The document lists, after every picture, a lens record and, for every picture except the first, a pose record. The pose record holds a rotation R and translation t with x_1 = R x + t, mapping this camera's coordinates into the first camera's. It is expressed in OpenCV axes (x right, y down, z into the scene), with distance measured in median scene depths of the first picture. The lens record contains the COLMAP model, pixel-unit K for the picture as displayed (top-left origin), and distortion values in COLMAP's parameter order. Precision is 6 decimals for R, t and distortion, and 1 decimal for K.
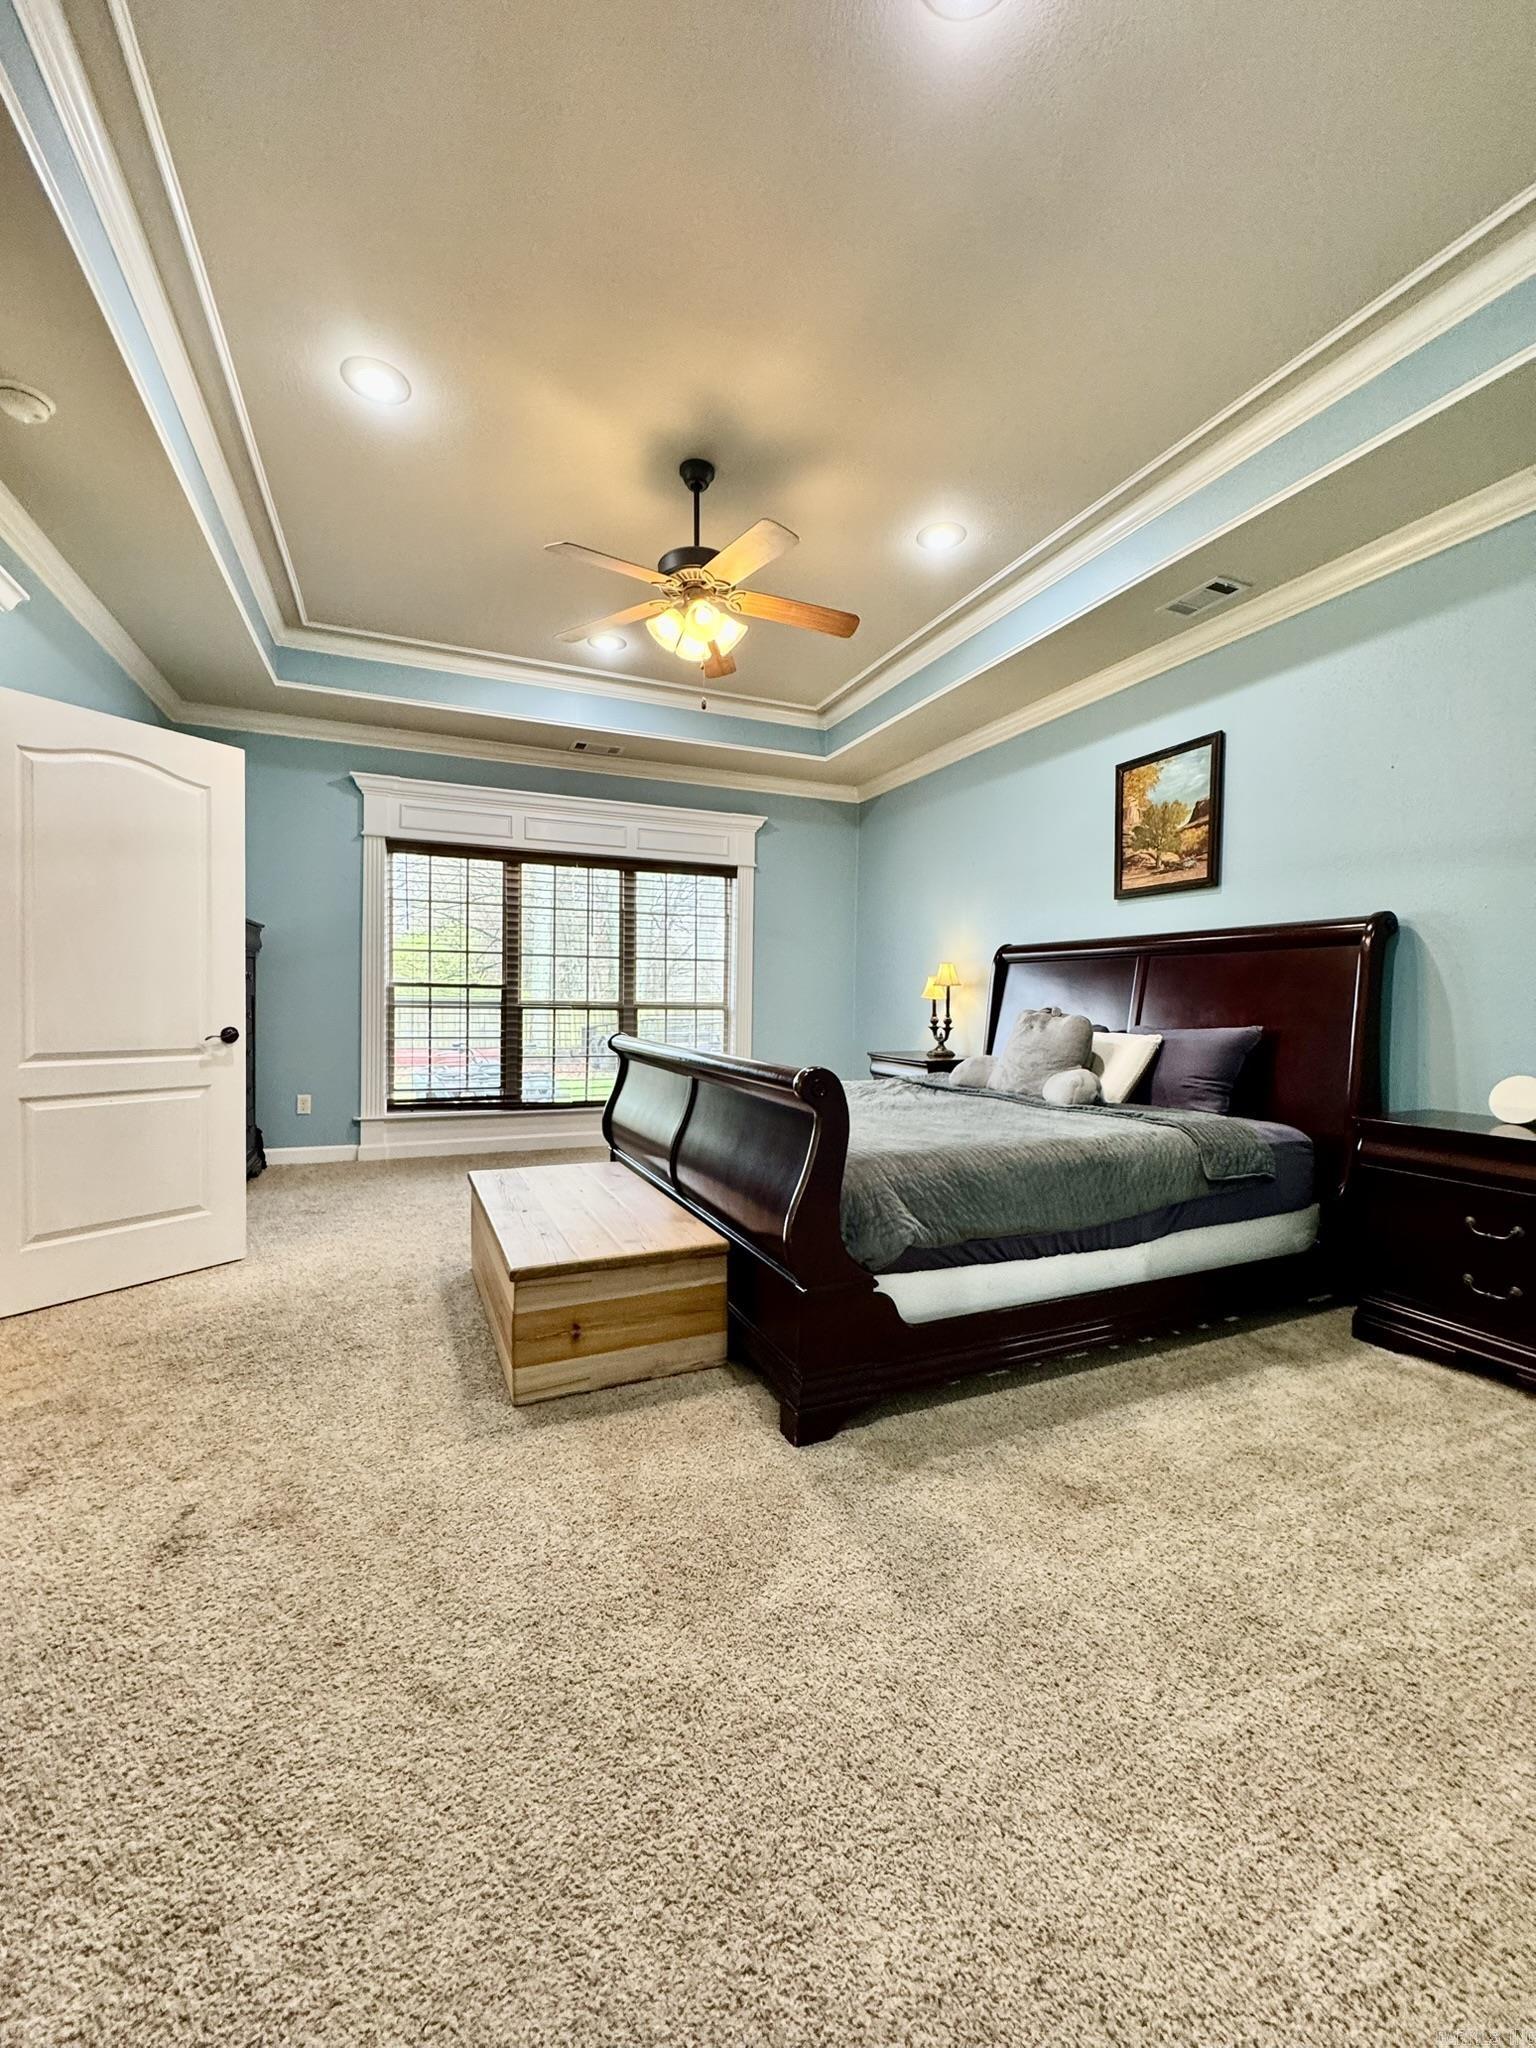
lens RADIAL K [[825.2, 0, 763.4], [0, 825.2, 1022.3], [0, 0, 1]] dist [-0.000408, 0.000636]
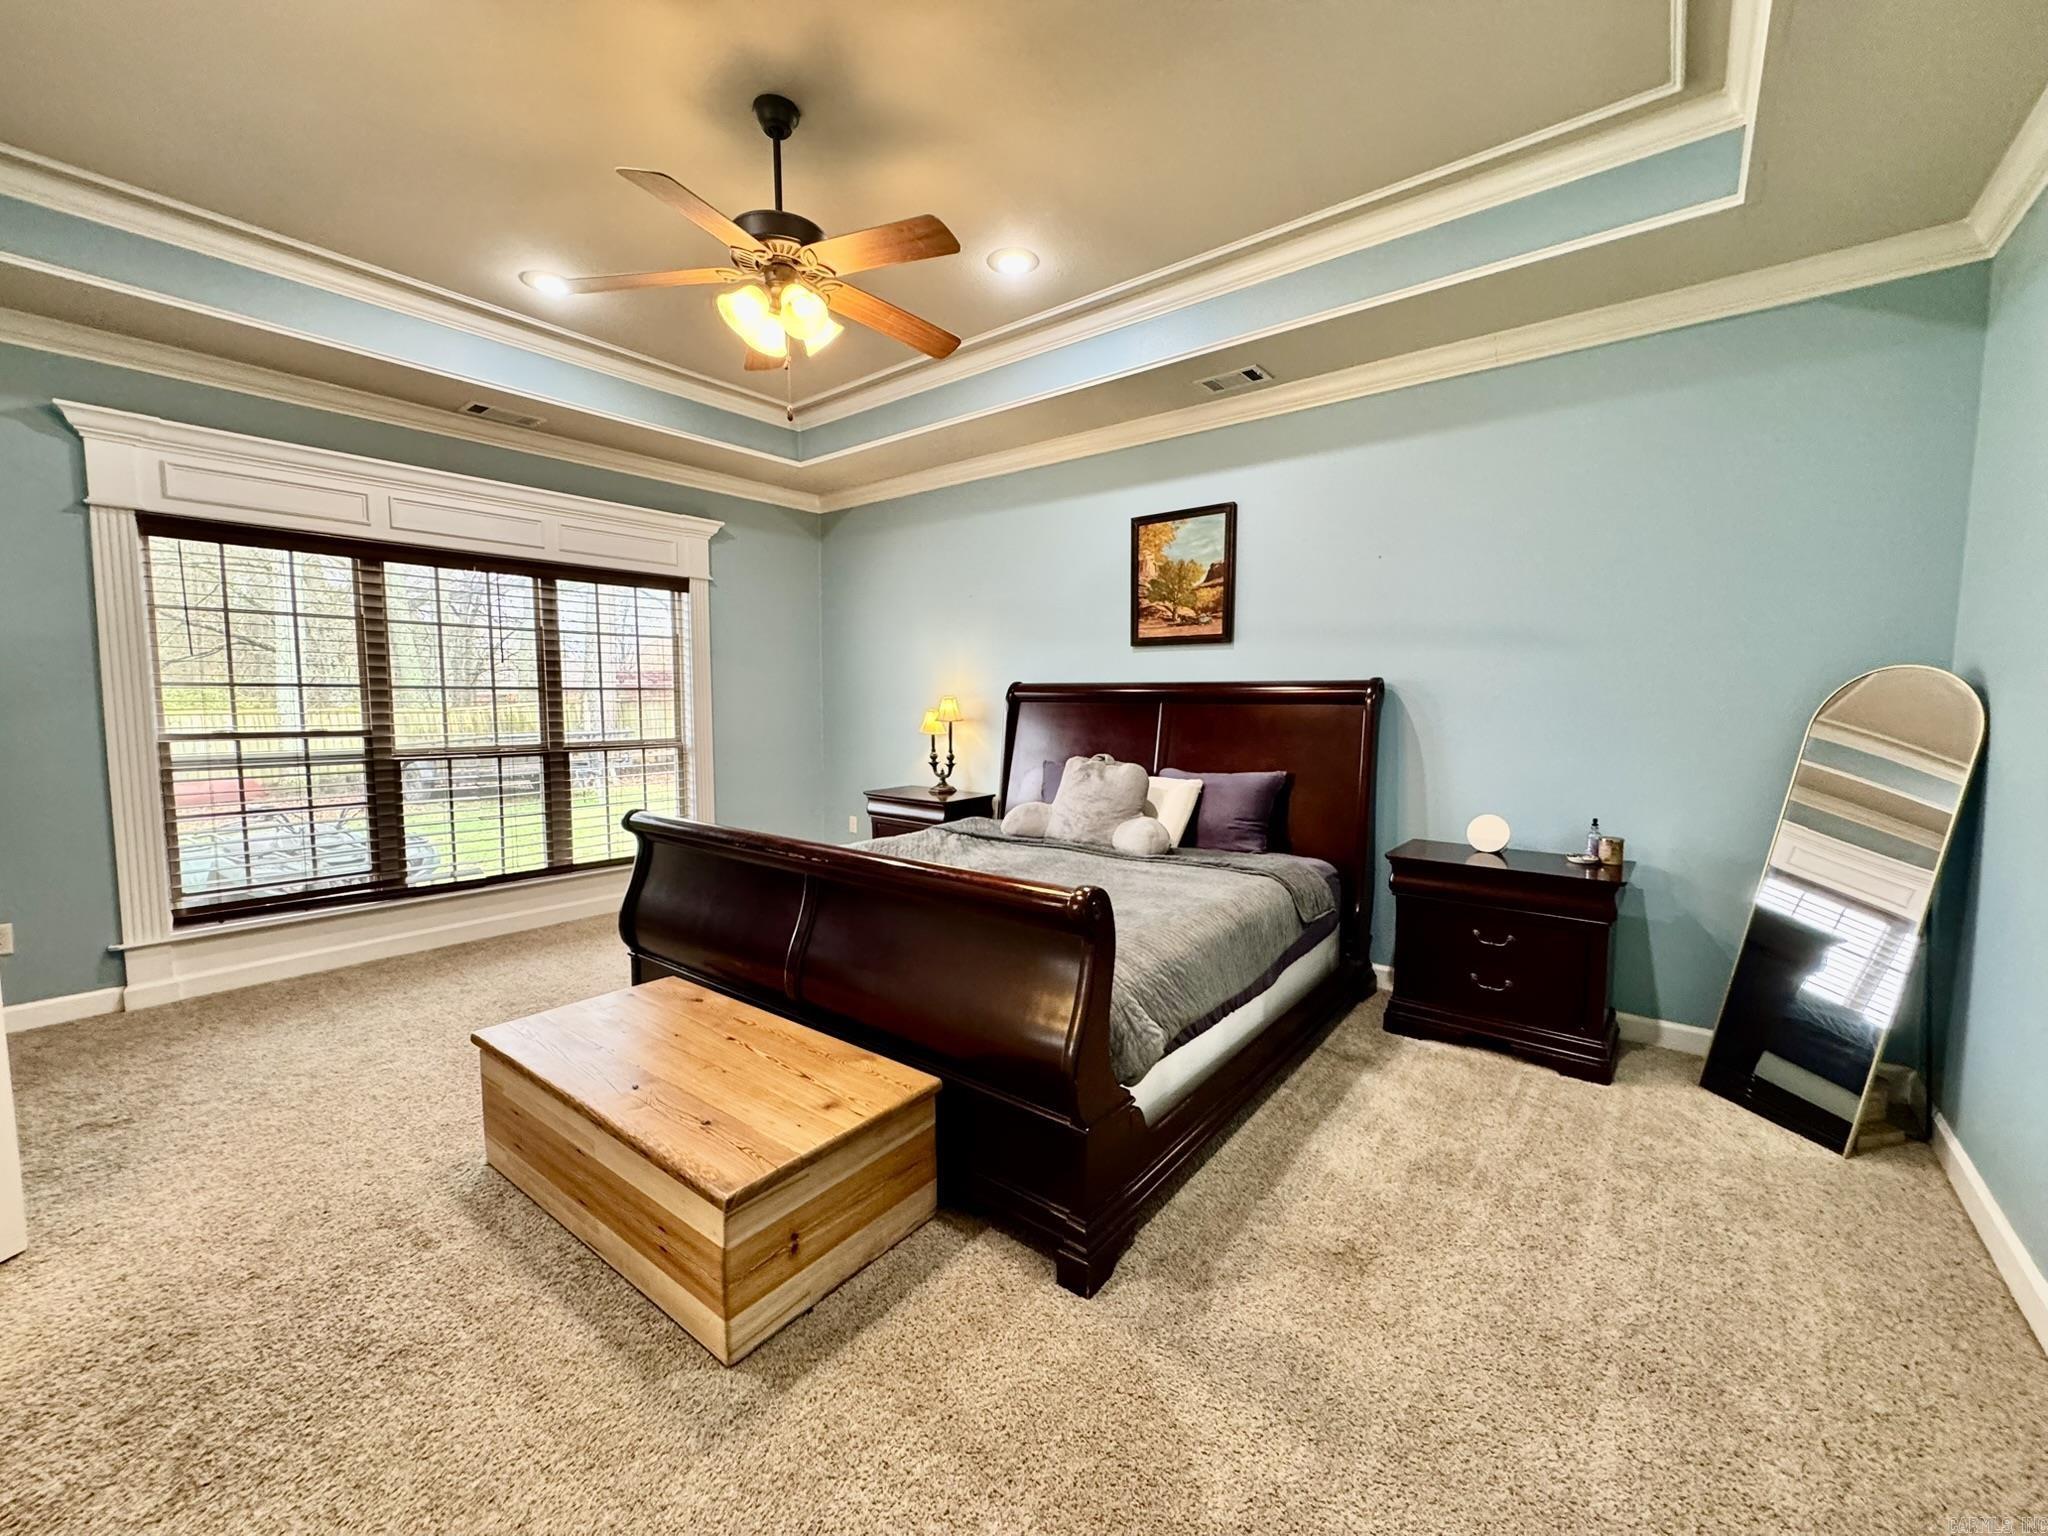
lens RADIAL K [[825.2, 0, 1022.9], [0, 825.2, 767.2], [0, 0, 1]] dist [-0.000408, 0.000636]
pose [[0.879908, -0.051189, 0.472379, -0.235813], [0.021297, 0.997430, 0.068415, -0.078243], [-0.474667, -0.050139, 0.878736, 0.139321]]
